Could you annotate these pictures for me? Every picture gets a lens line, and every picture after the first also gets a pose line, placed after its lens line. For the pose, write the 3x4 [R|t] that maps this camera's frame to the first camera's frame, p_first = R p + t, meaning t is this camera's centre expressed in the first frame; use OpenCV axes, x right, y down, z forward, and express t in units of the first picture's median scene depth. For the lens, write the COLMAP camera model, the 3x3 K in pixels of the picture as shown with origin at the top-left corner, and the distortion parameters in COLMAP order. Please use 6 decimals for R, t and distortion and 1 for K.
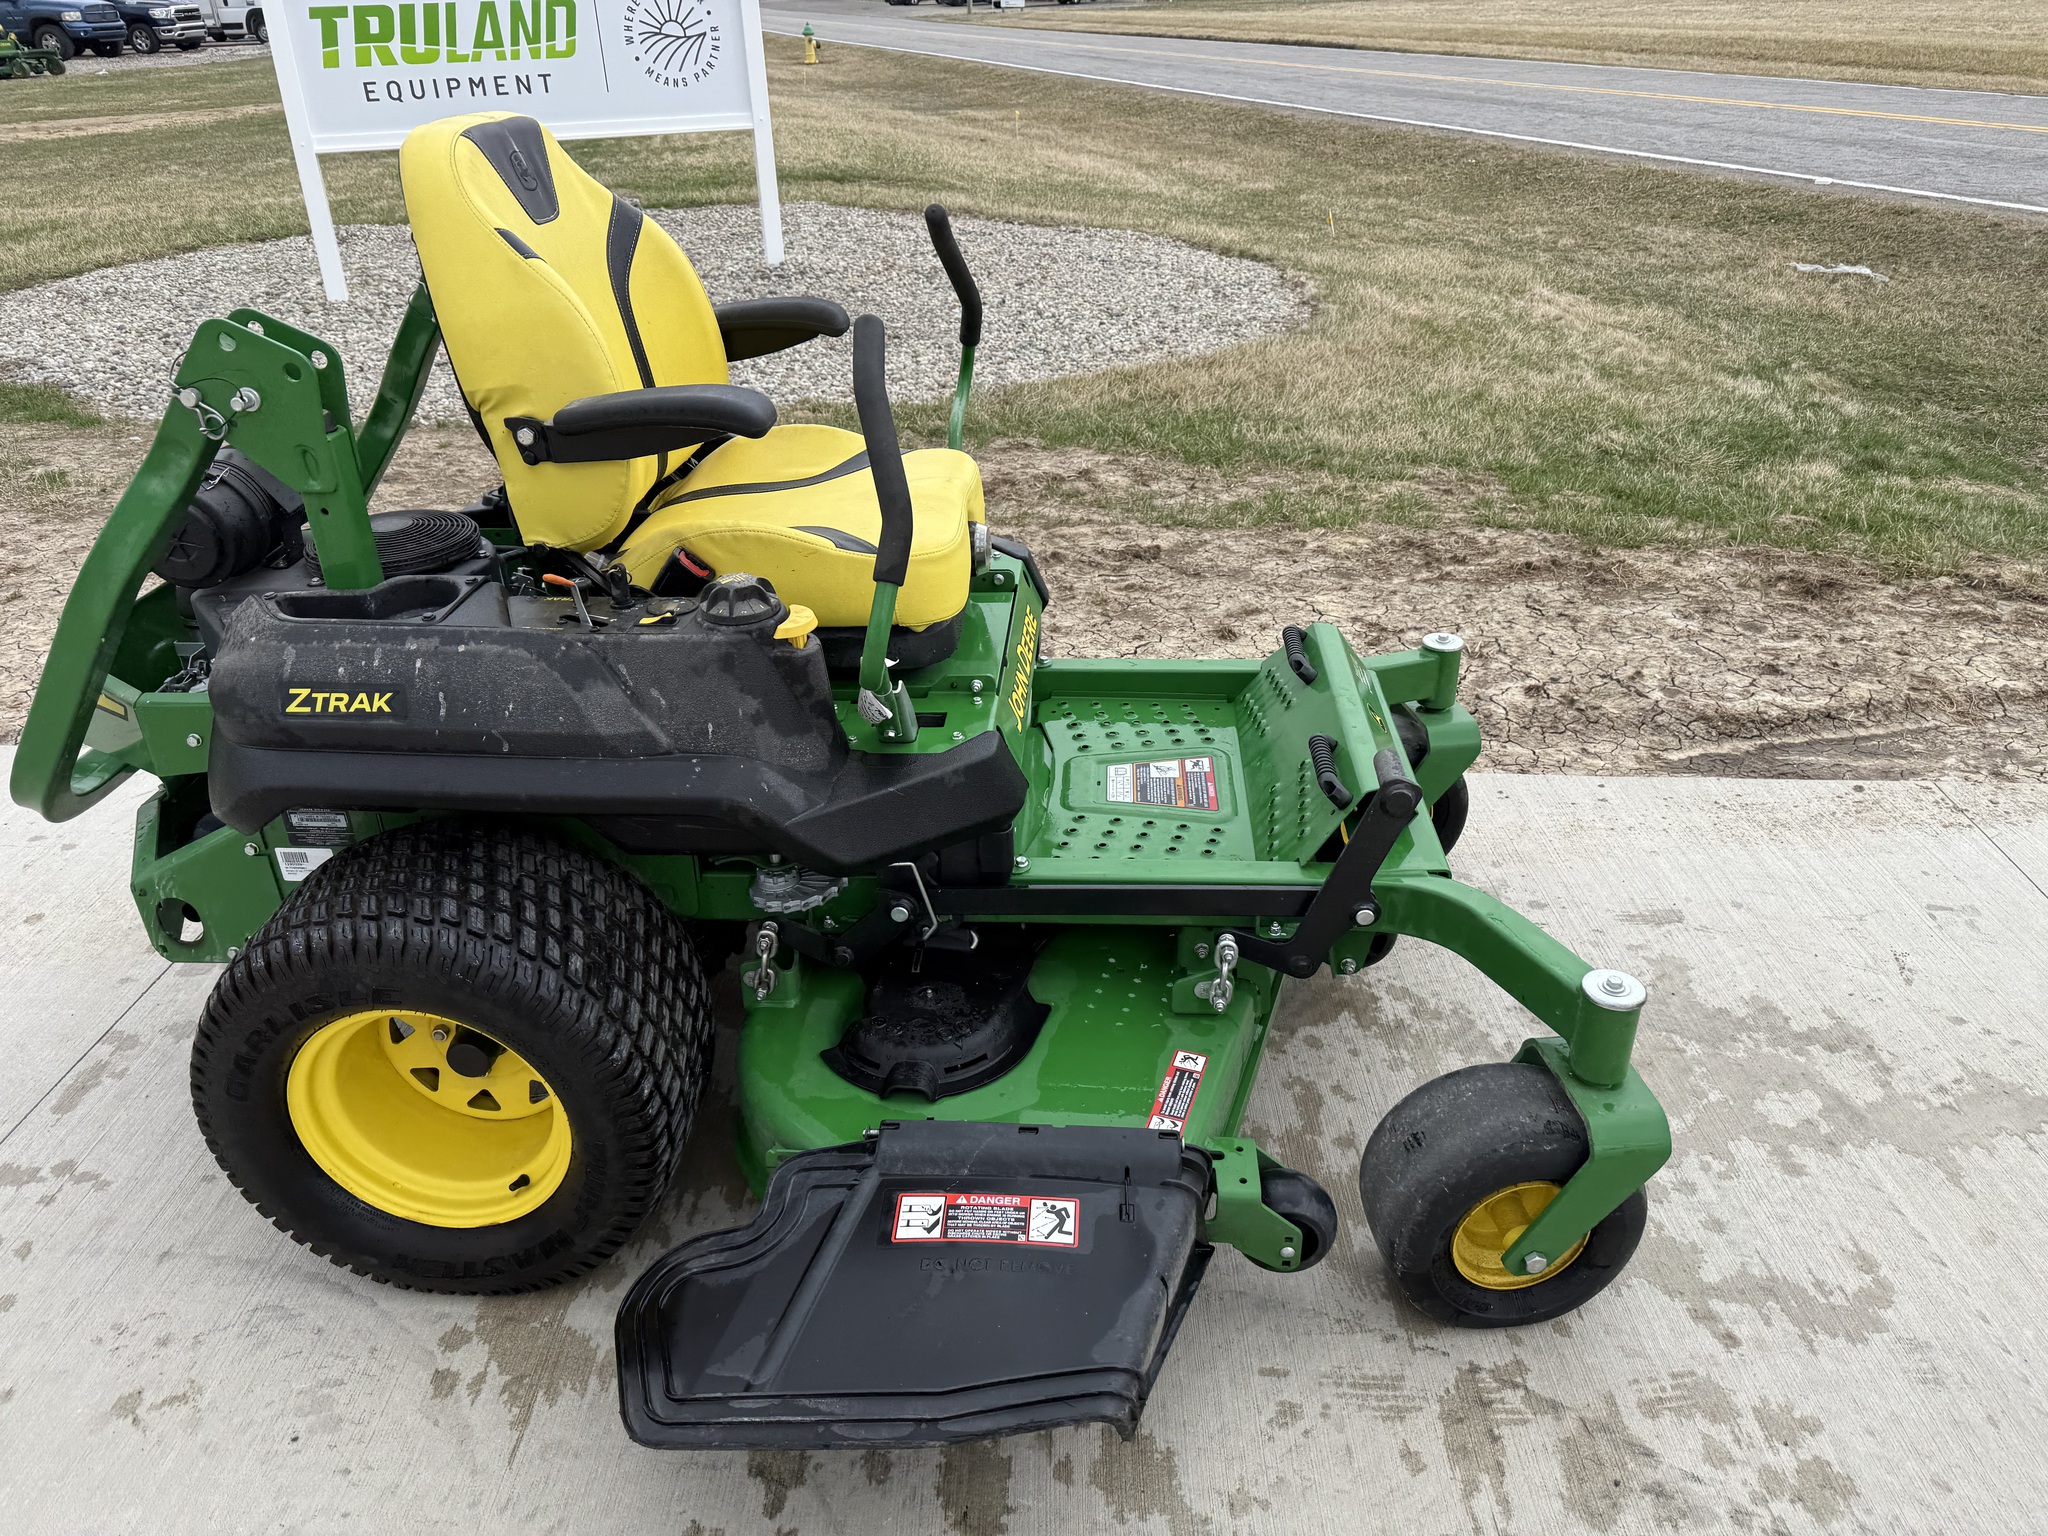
lens RADIAL K [[1447.8, 0, 1032.3], [0, 1447.8, 764.3], [0, 0, 1]] dist [0.020676, -0.029216]
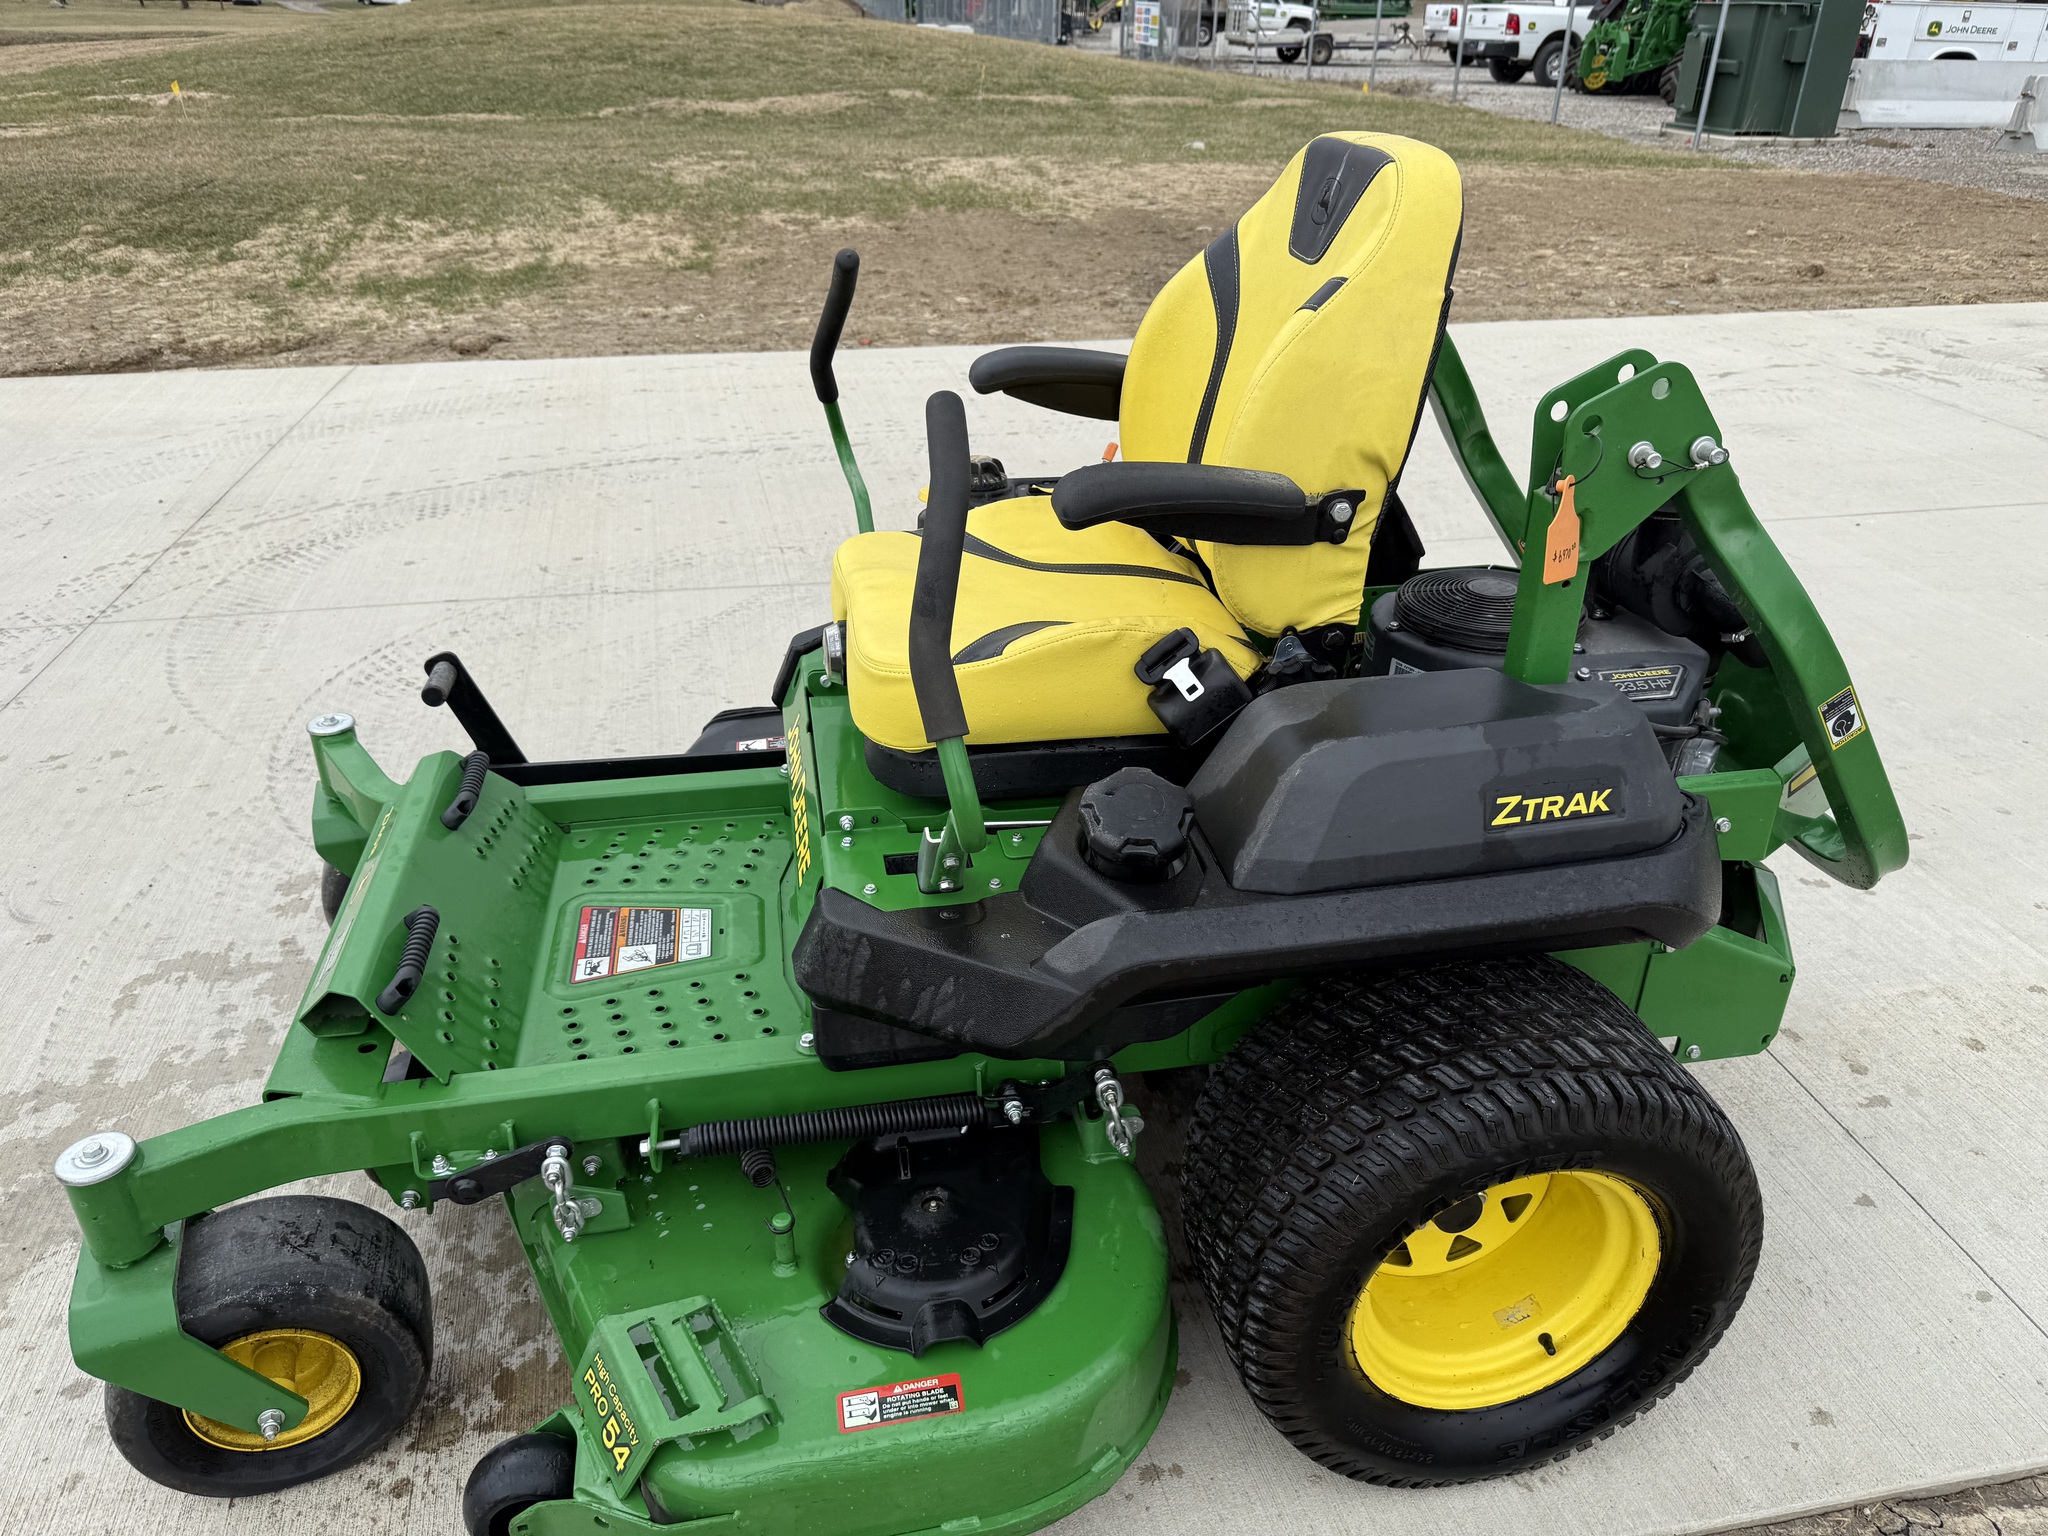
lens RADIAL K [[1434.8, 0, 1046.9], [0, 1434.8, 745.5], [0, 0, 1]] dist [0.008691, -0.019106]
pose [[-0.968443, 0.118974, -0.219007, 0.018712], [-0.112123, 0.576808, 0.809148, -0.419996], [0.222593, 0.808169, -0.545266, 0.789292]]
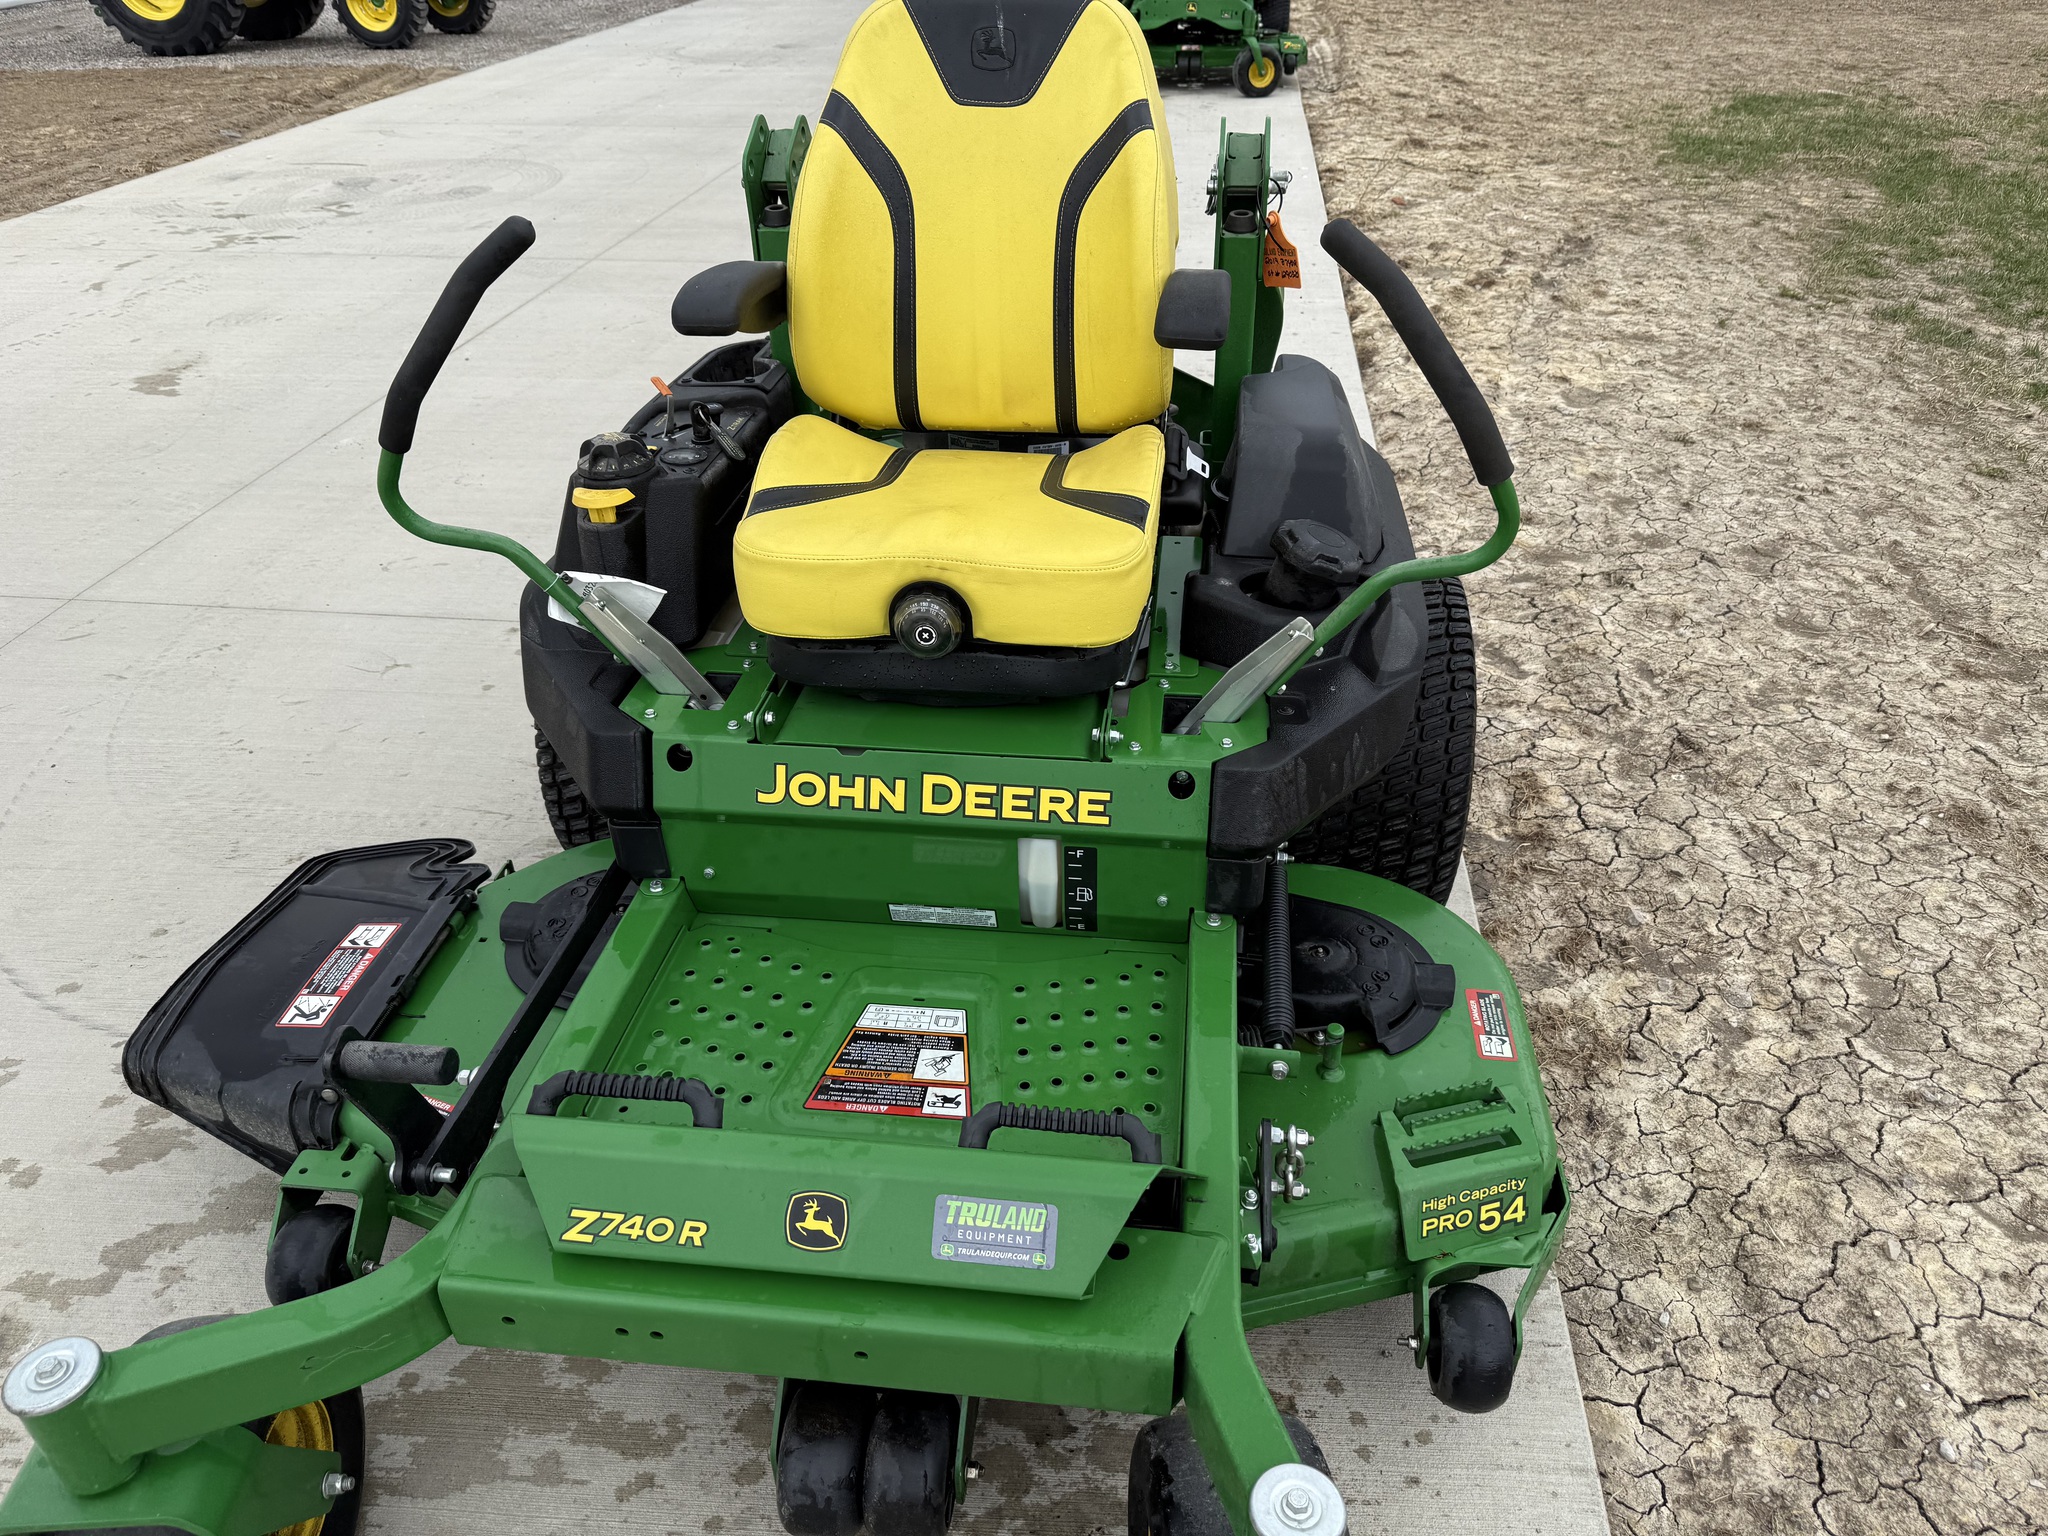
lens RADIAL K [[1446.8, 0, 1004.4], [0, 1446.8, 762.0], [0, 0, 1]] dist [0.018950, -0.027839]
pose [[-0.069042, 0.541060, -0.838145, 0.329801], [-0.453242, 0.731423, 0.509502, -0.260290], [0.888710, 0.415060, 0.194732, 0.473429]]
